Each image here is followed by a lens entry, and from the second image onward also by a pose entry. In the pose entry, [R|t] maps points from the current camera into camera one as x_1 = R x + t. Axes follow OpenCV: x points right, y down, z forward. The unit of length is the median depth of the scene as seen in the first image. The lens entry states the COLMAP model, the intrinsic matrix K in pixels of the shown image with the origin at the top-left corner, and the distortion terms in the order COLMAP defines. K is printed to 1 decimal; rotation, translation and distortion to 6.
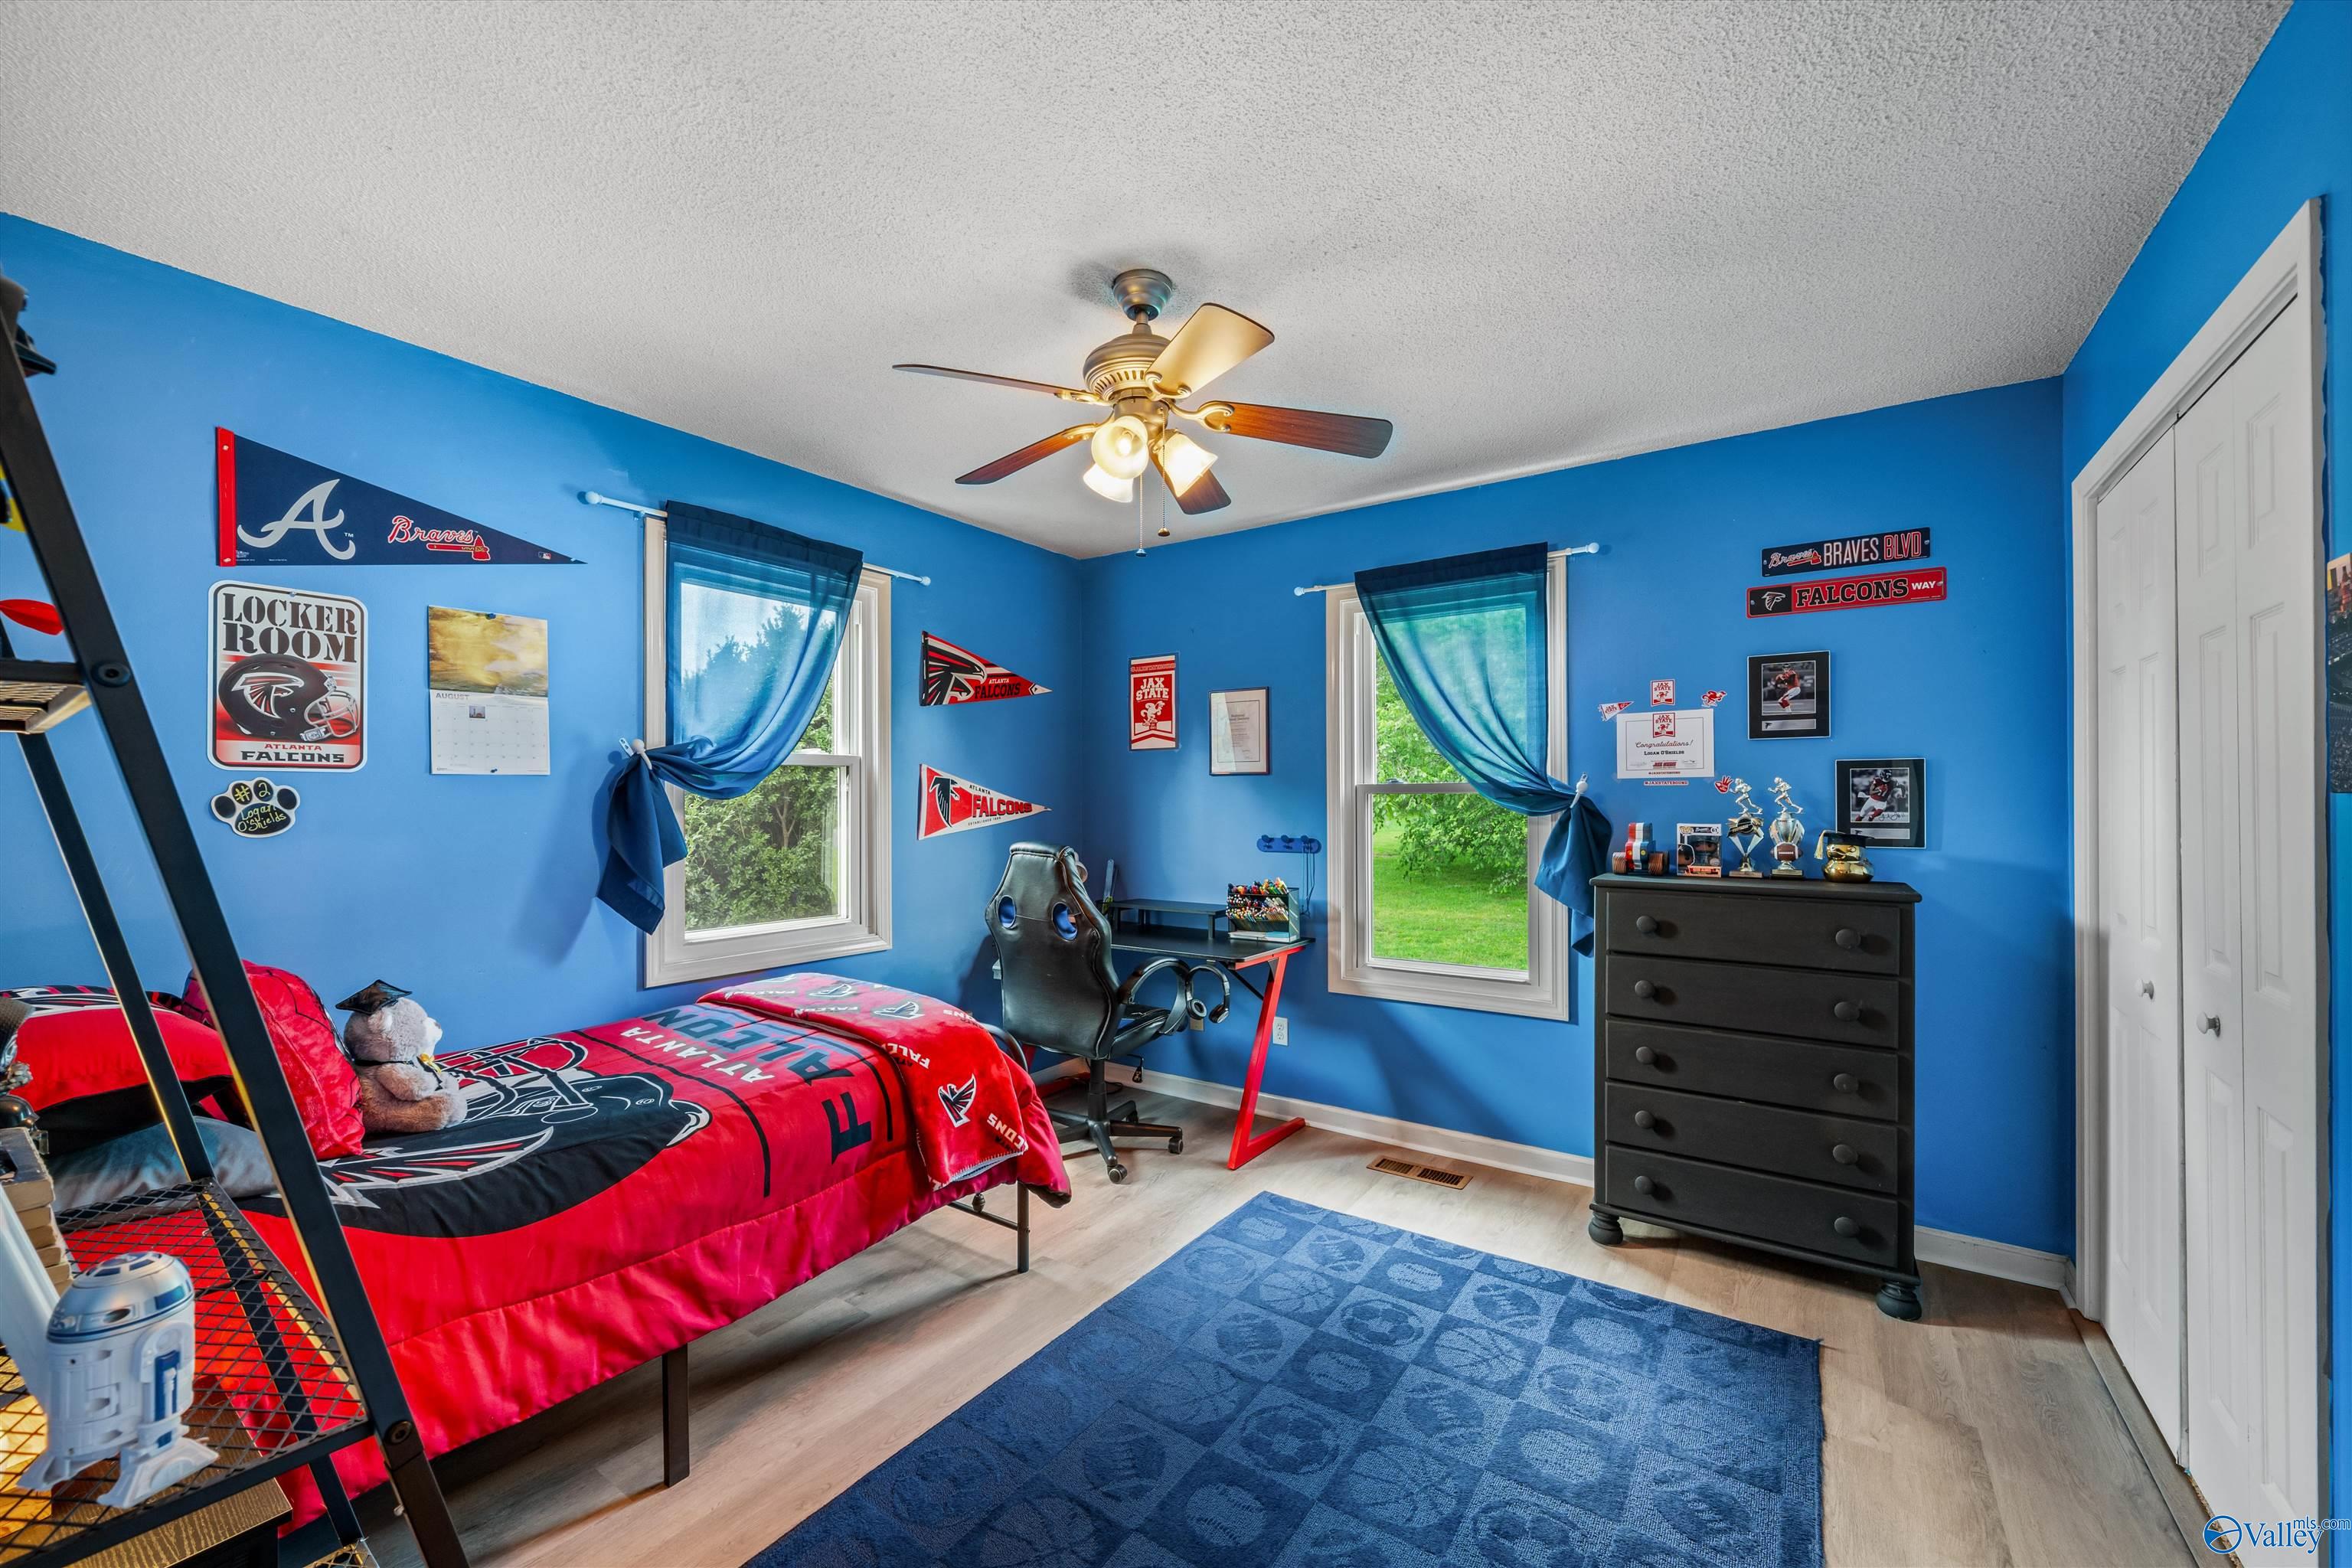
lens RADIAL K [[905.0, 0, 1191.6], [0, 905.0, 796.4], [0, 0, 1]] dist [-0.001156, -0.000002]
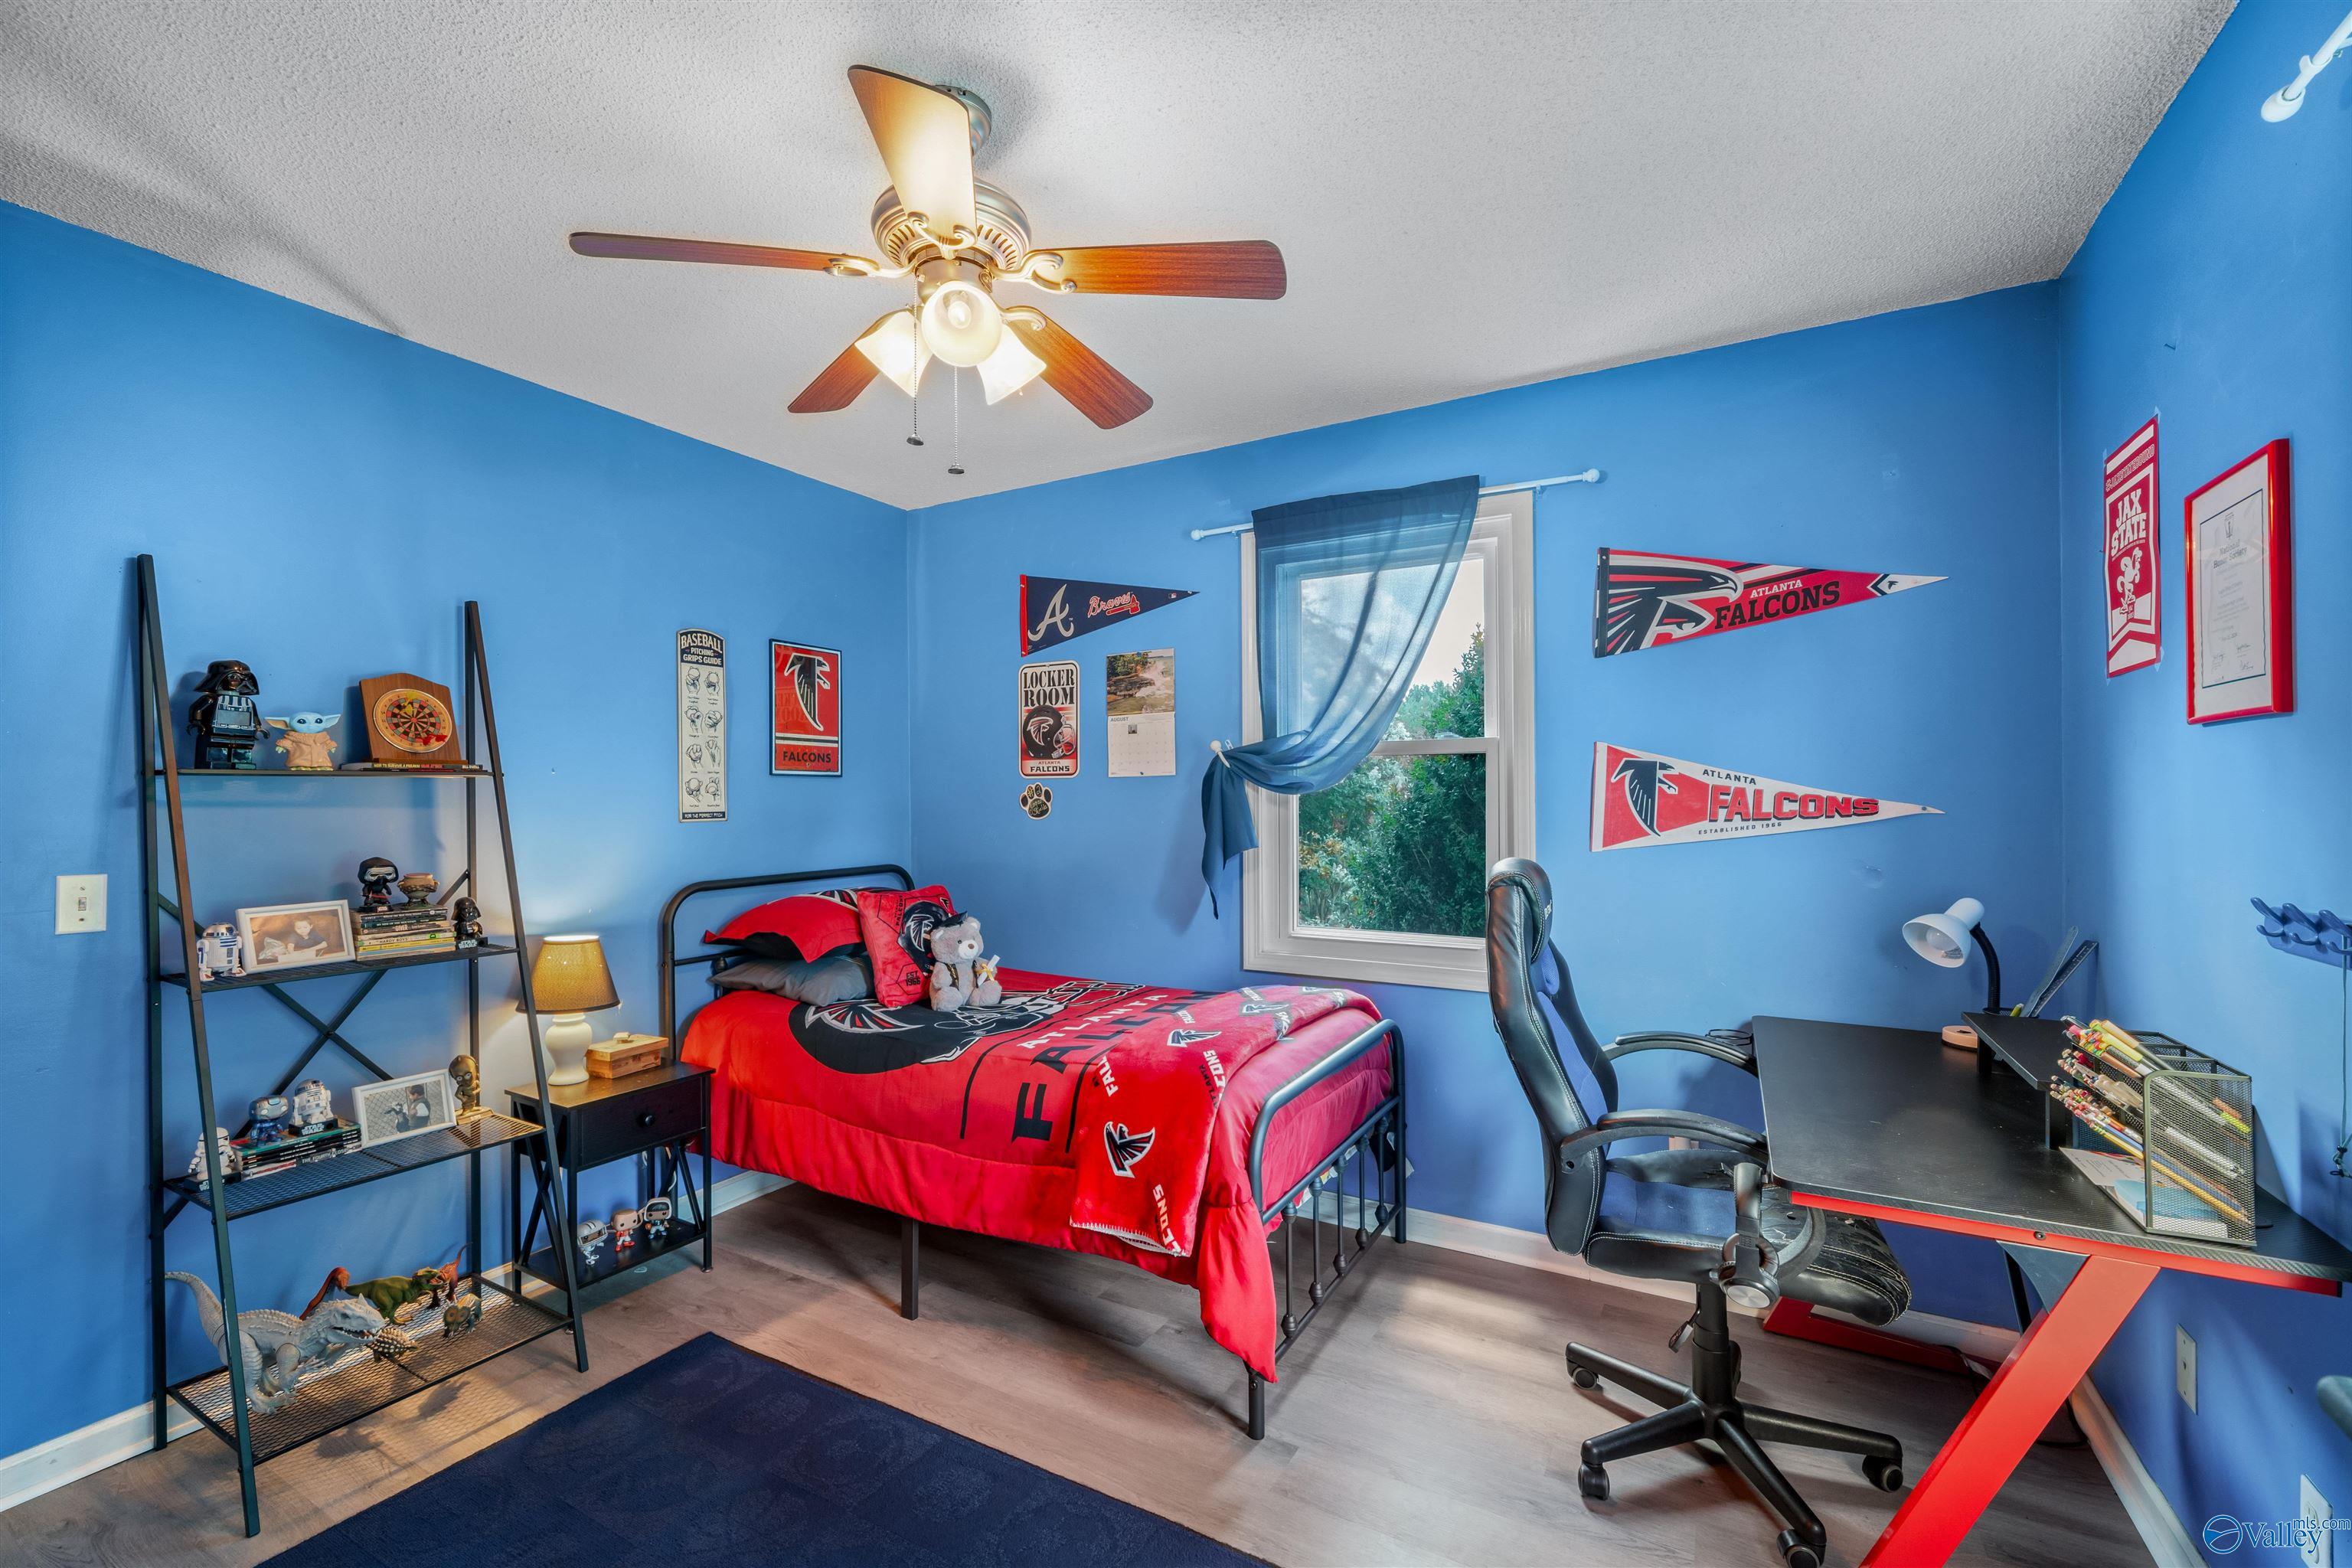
lens RADIAL K [[1008.8, 0, 1170.3], [0, 1008.8, 793.0], [0, 0, 1]] dist [0.001152, 0.000057]
pose [[0.071266, -0.001868, -0.997456, 0.710308], [0.008440, 0.999964, -0.001269, 0.002139], [0.997422, -0.008328, 0.071279, 0.992289]]
